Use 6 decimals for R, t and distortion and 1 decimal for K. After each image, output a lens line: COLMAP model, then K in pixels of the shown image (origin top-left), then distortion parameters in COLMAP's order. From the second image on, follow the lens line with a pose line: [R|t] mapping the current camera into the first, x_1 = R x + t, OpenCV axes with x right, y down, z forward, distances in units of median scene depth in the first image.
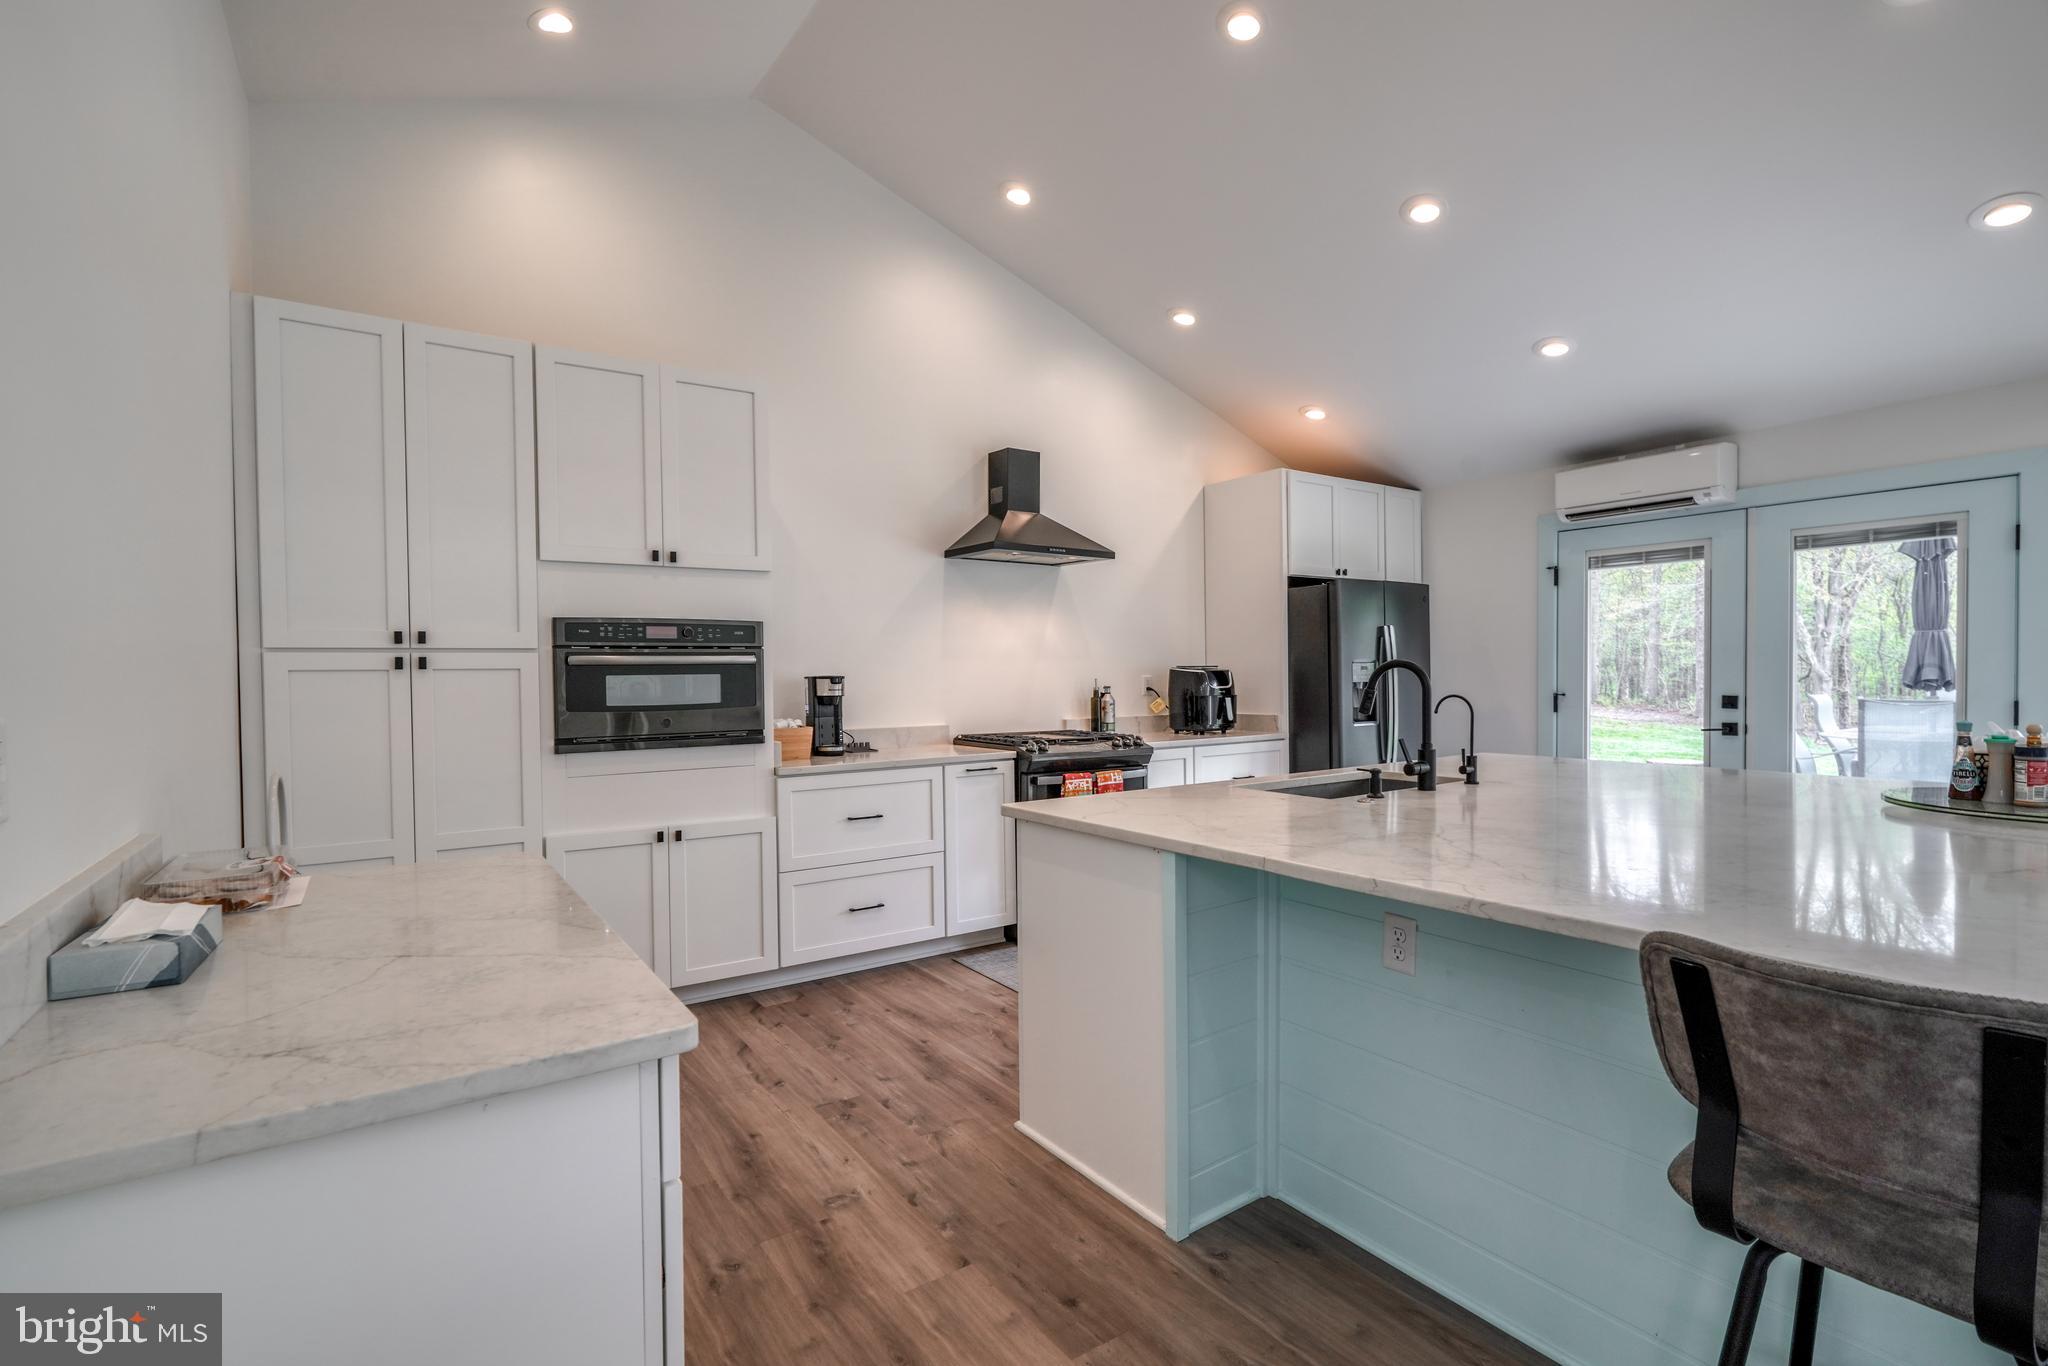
lens RADIAL K [[932.3, 0, 1004.8], [0, 932.3, 688.8], [0, 0, 1]] dist [-0.011366, 0.005706]
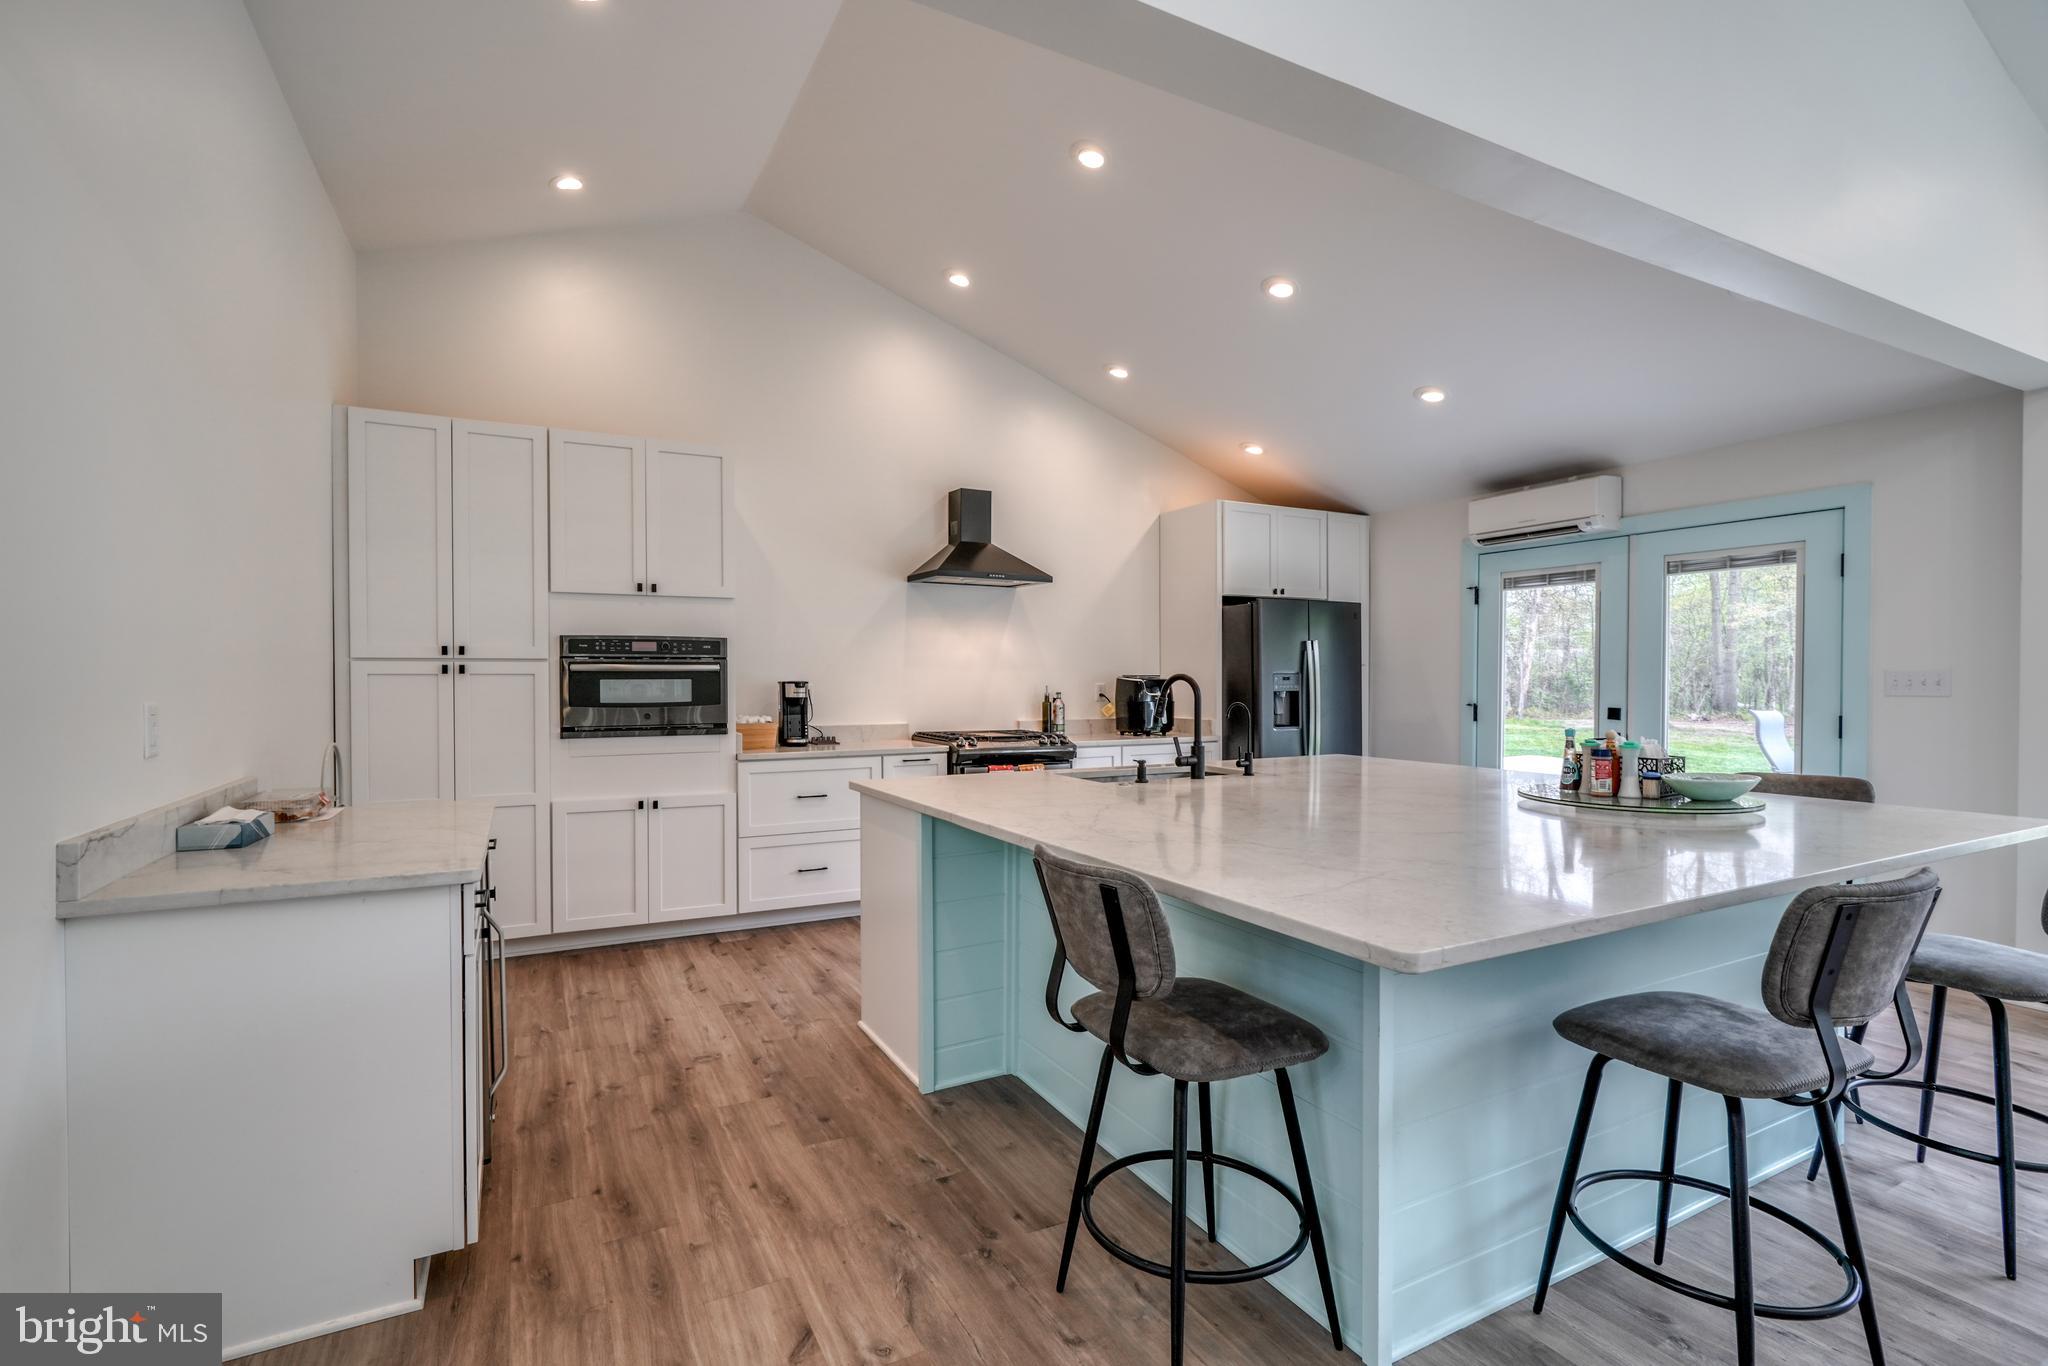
lens RADIAL K [[932.3, 0, 1006.1], [0, 932.3, 687.8], [0, 0, 1]] dist [-0.011366, 0.005706]
pose [[0.993160, 0.011466, -0.116197, 0.224497], [-0.012062, 0.999917, -0.004431, -0.002894], [0.116137, 0.005802, 0.993216, -0.178151]]
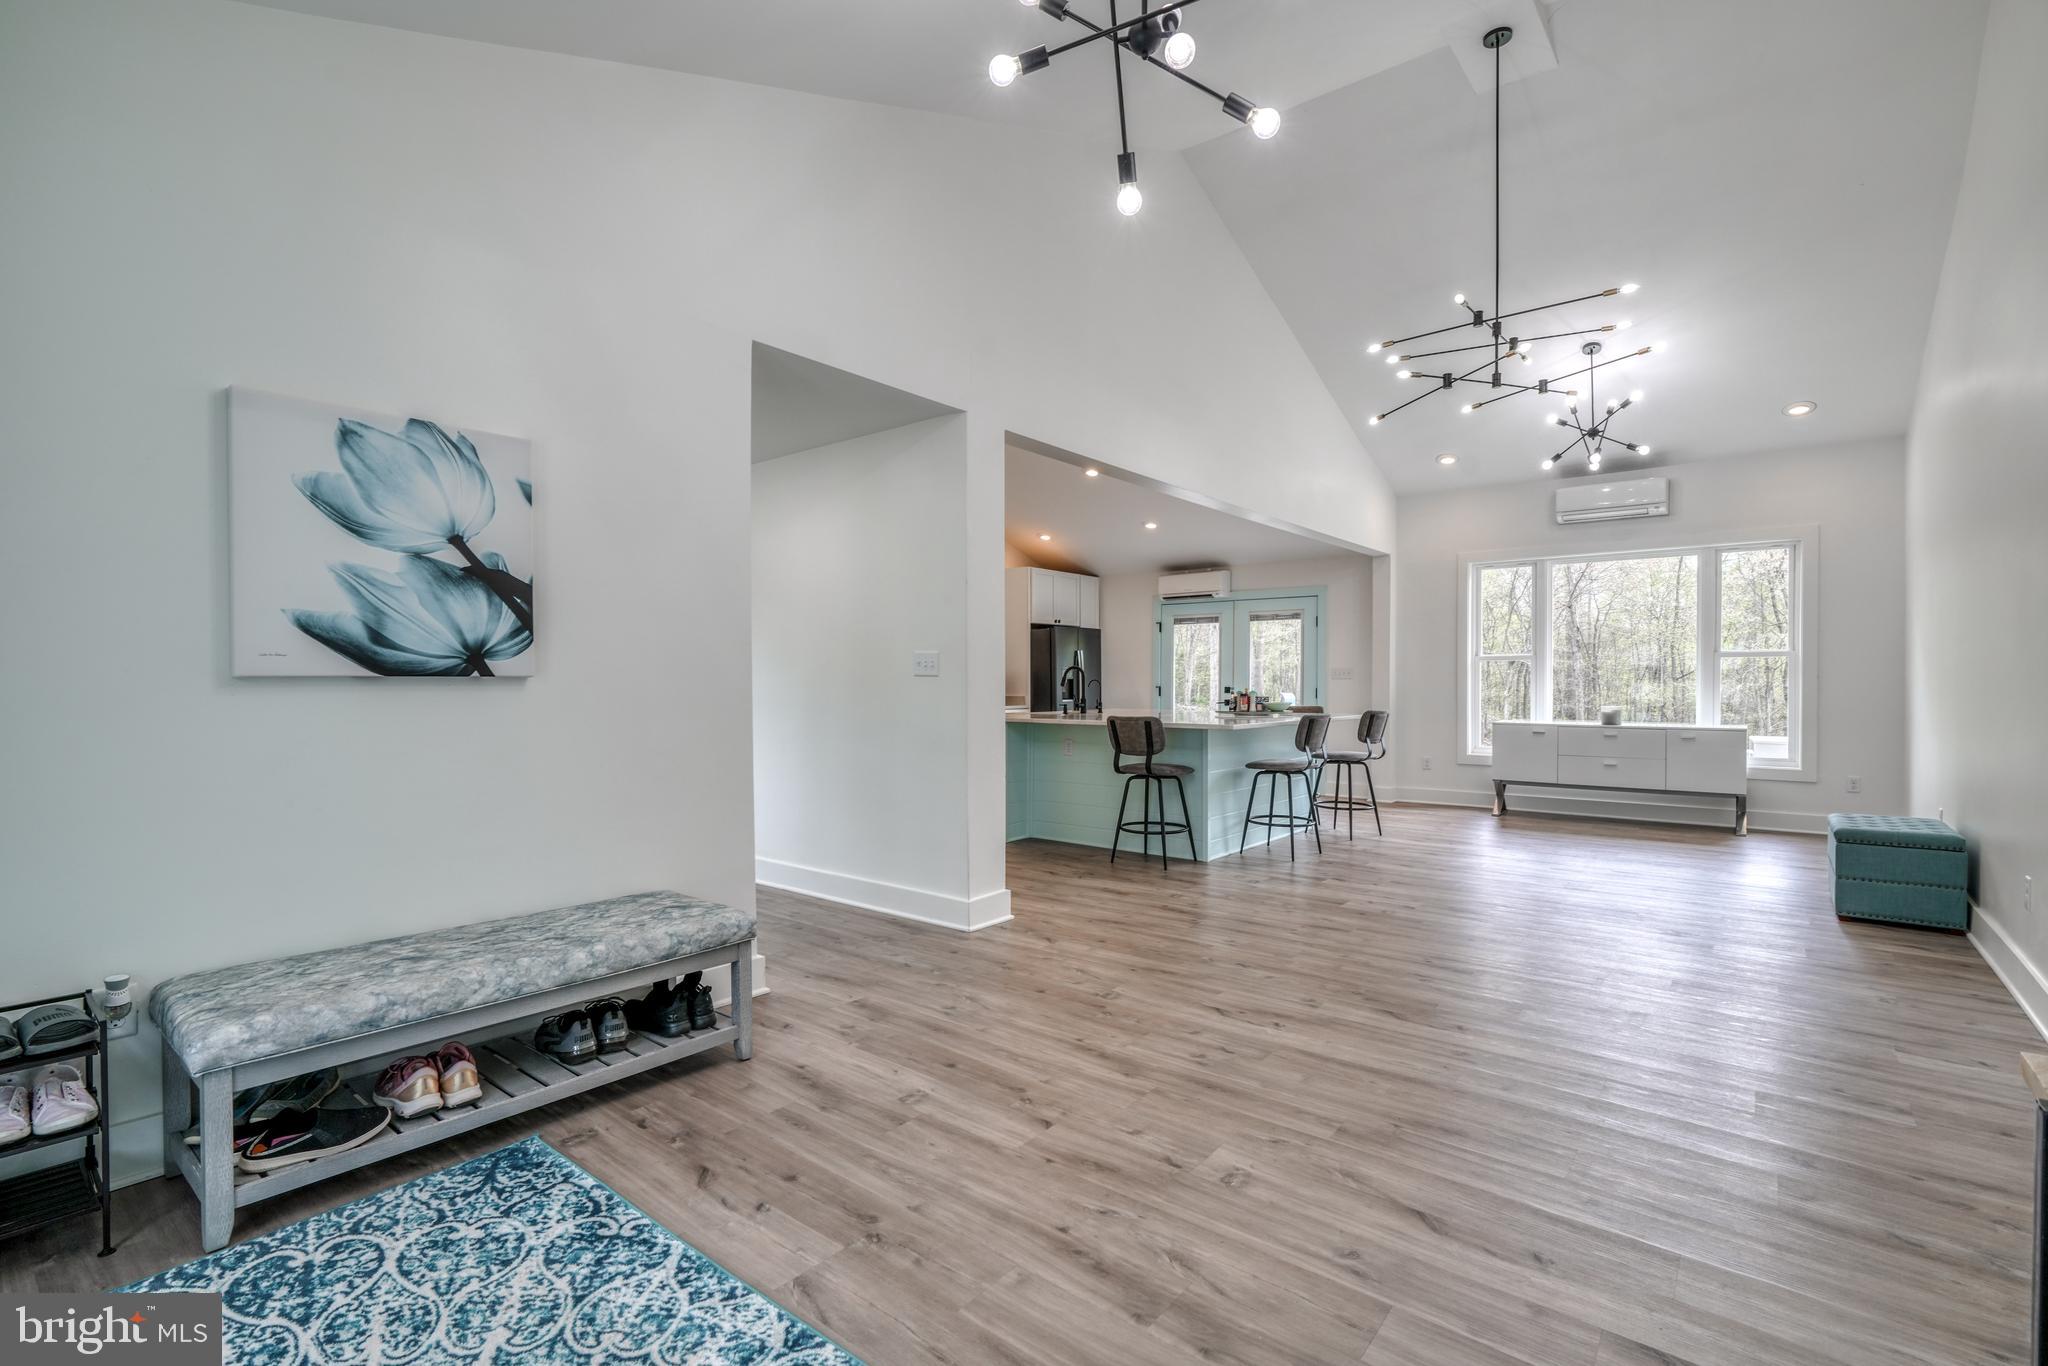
lens RADIAL K [[932.3, 0, 1006.8], [0, 932.3, 689.4], [0, 0, 1]] dist [-0.011366, 0.005706]
pose [[0.959744, 0.010764, 0.280672, -0.352705], [-0.007955, 0.999906, -0.011146, 0.045845], [-0.280765, 0.008465, 0.959739, -1.036296]]
